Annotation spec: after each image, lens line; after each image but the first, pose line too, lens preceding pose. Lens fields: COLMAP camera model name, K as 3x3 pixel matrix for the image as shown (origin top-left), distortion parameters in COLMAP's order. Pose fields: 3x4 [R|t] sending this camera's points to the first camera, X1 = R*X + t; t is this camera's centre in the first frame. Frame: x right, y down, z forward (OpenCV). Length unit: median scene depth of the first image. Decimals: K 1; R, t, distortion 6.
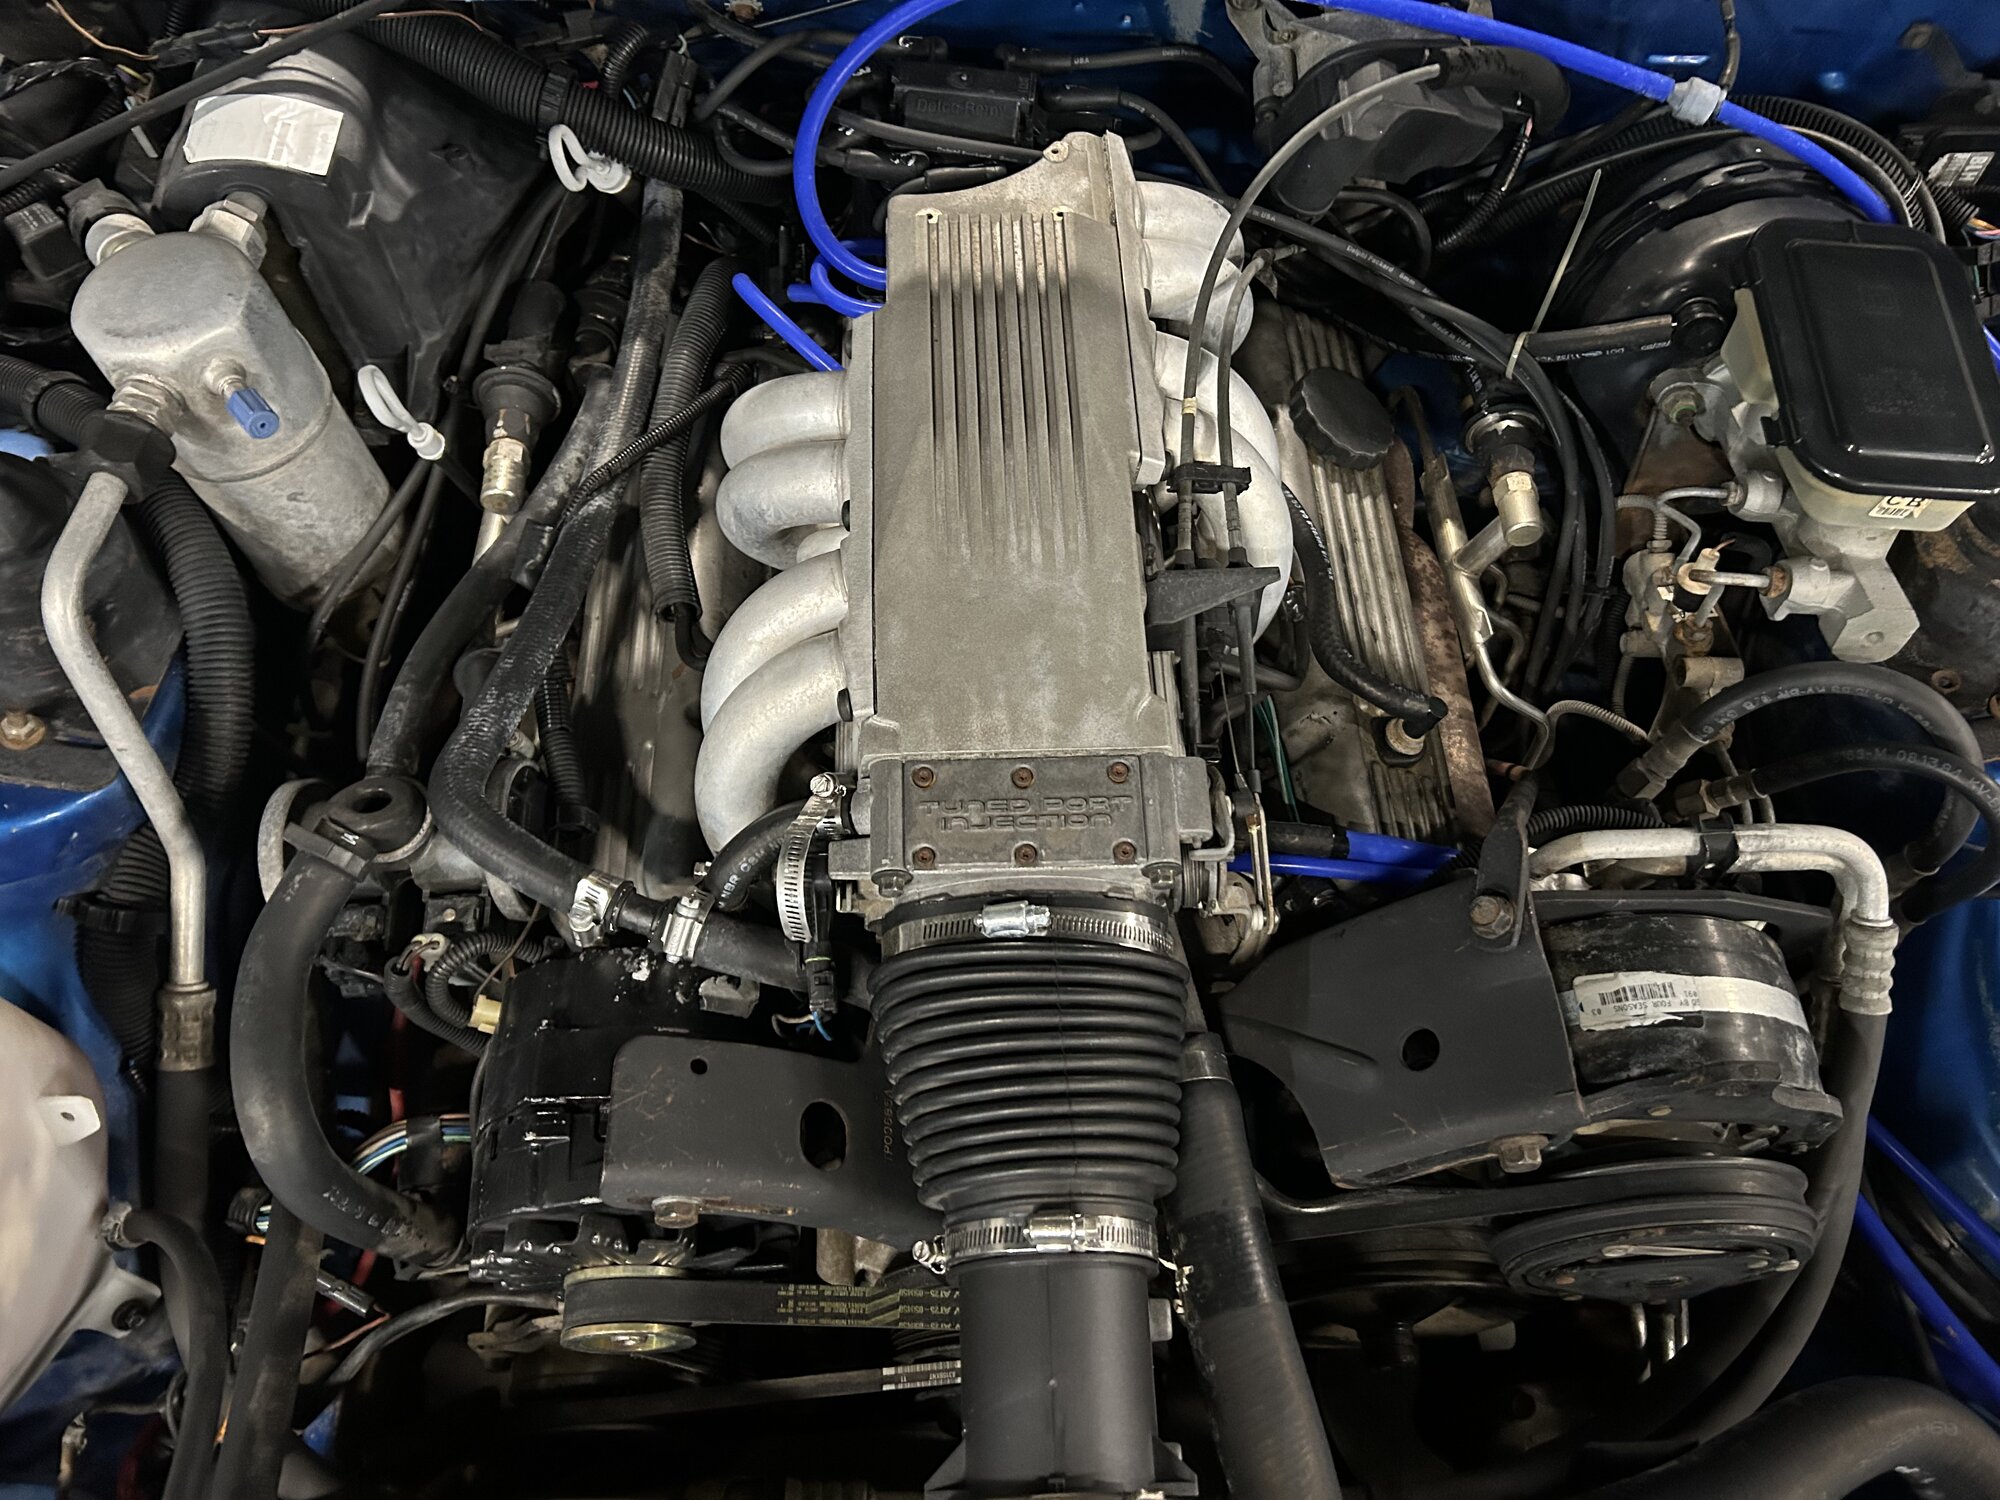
lens RADIAL K [[1508.8, 0, 980.8], [0, 1508.8, 750.3], [0, 0, 1]] dist [0.005481, -0.005308]
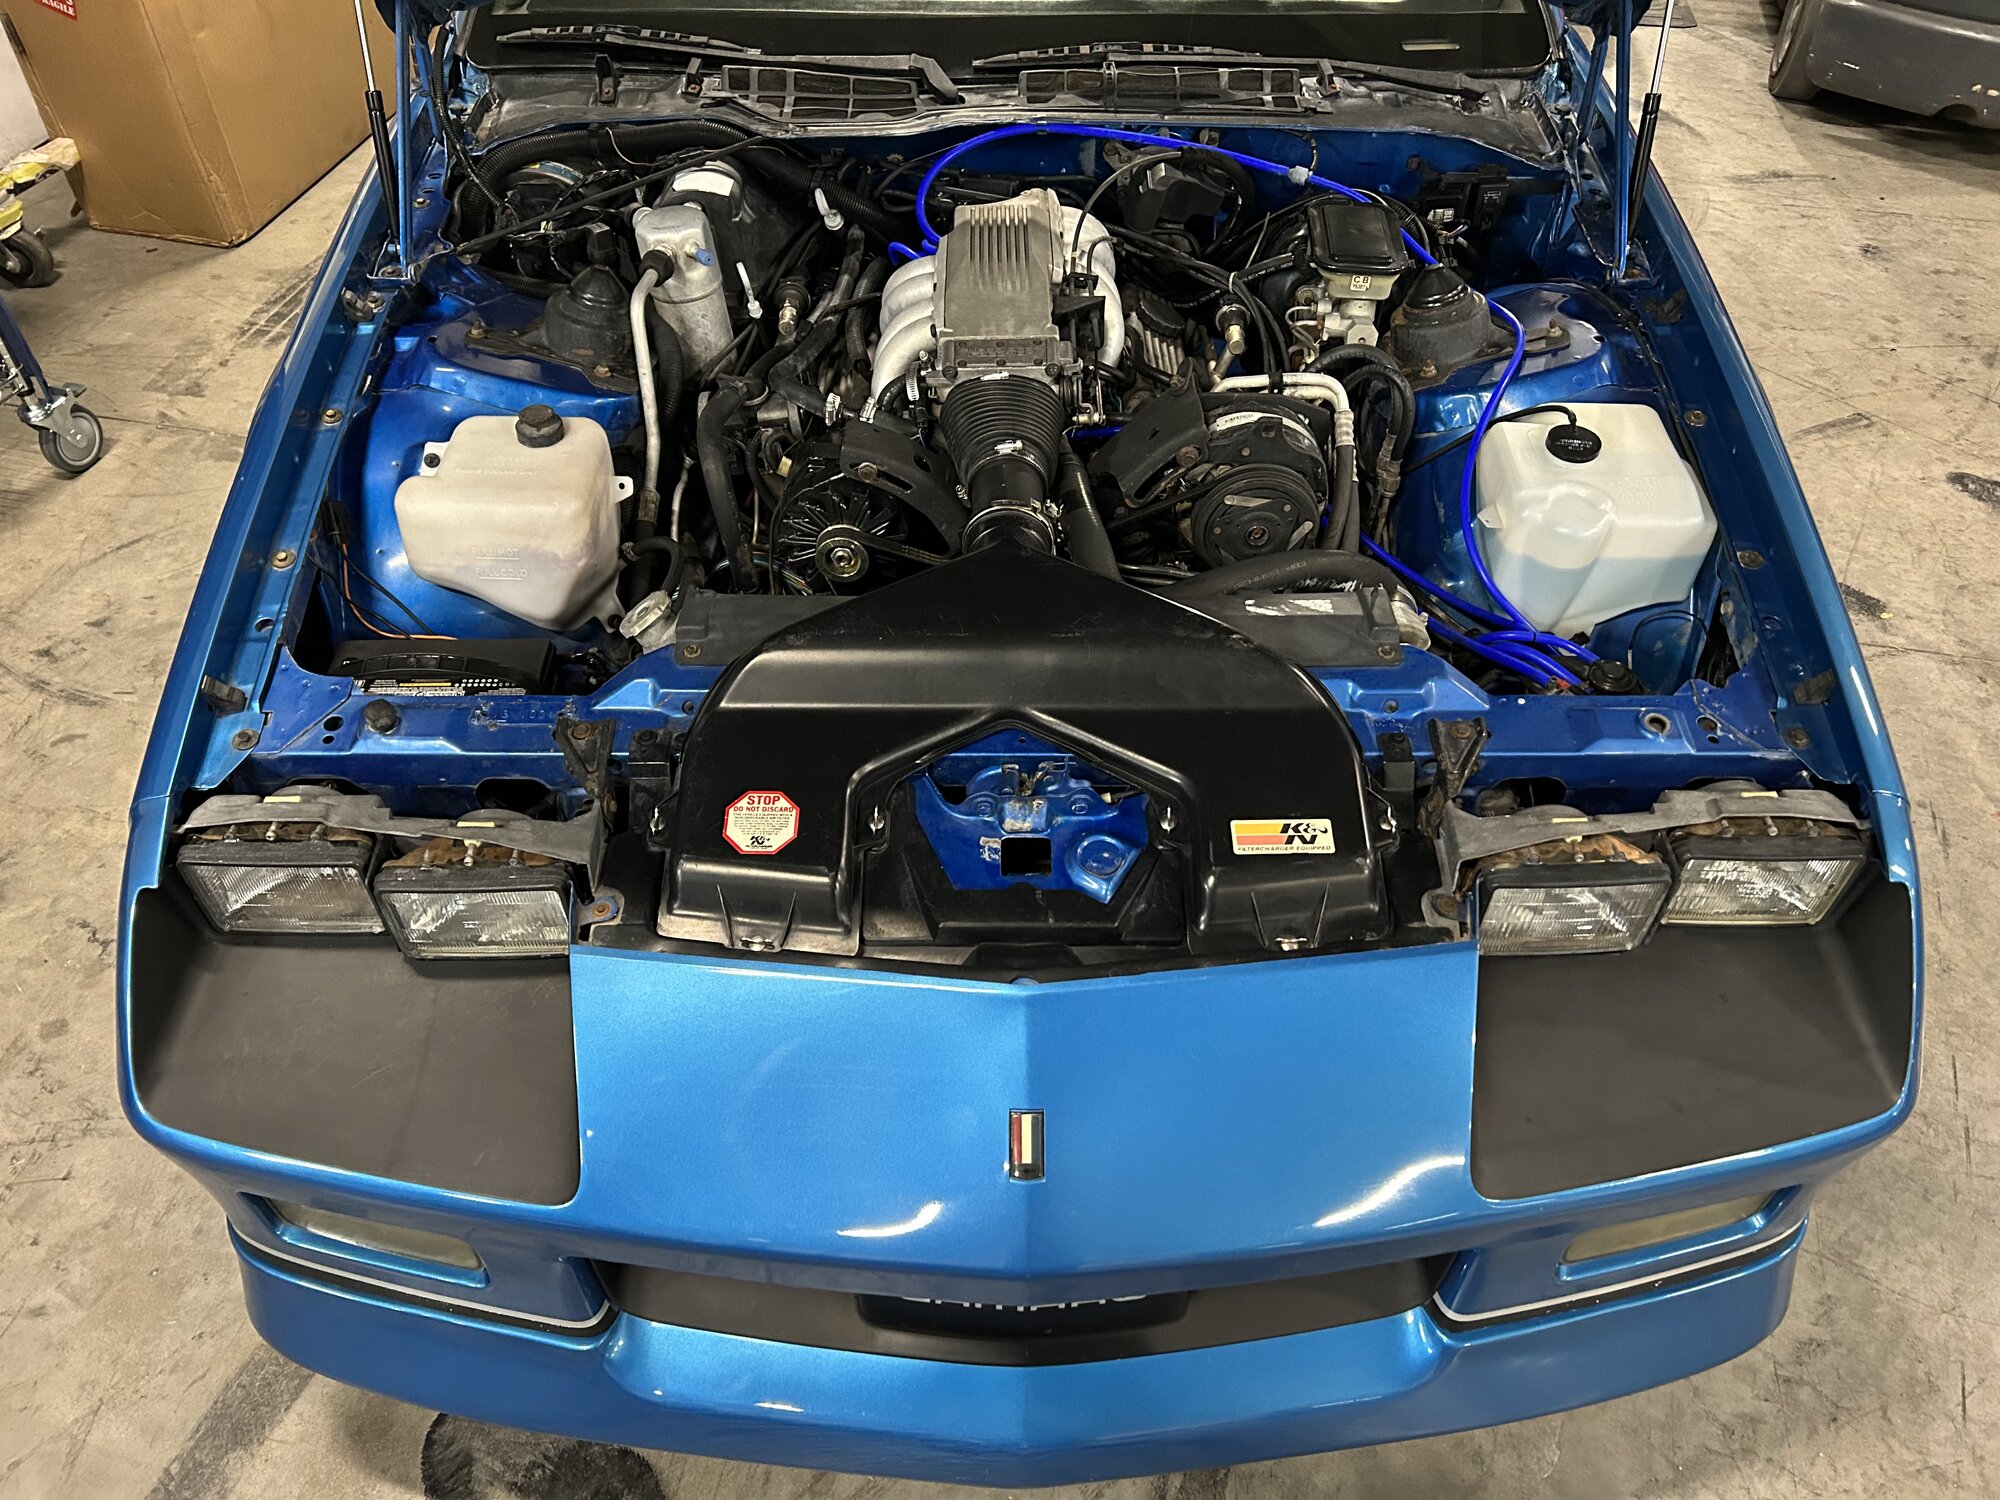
lens RADIAL K [[1494.2, 0, 1000.0], [0, 1494.2, 750.0], [0, 0, 1]] dist [0.036758, -0.002321]
pose [[0.999300, -0.002399, -0.037330, 0.097656], [-0.008801, 0.954849, -0.296962, 1.175567], [0.036357, 0.297083, 0.954159, -1.029089]]
